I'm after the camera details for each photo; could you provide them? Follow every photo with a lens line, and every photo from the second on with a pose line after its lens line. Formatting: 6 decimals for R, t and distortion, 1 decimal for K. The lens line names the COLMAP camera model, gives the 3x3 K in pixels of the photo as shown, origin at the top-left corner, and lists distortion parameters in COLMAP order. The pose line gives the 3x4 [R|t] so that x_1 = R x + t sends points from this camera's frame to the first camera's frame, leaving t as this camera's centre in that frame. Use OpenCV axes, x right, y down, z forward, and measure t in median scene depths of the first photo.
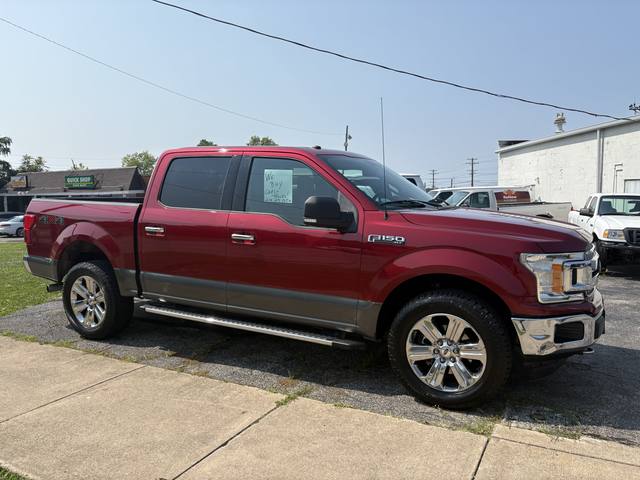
lens RADIAL K [[489.0, 0, 321.2], [0, 489.0, 241.1], [0, 0, 1]] dist [0.030331, -0.018487]
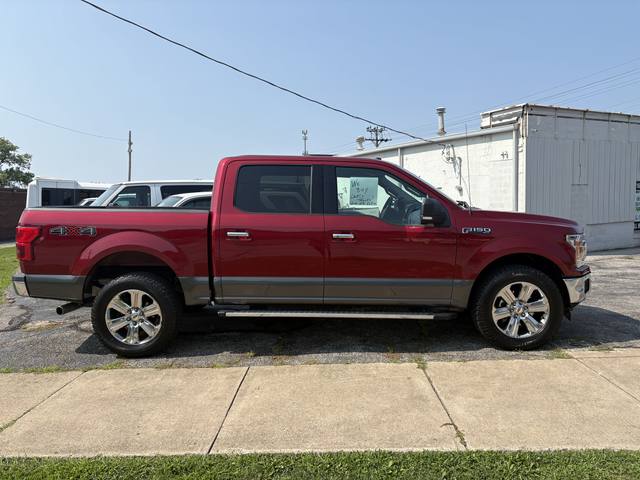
lens RADIAL K [[489.0, 0, 318.1], [0, 489.0, 238.7], [0, 0, 1]] dist [0.030331, -0.018487]
pose [[0.885484, -0.046266, 0.462361, -0.809284], [0.056686, 0.998354, -0.008662, 0.004541], [-0.461200, 0.033879, 0.886649, 0.021549]]
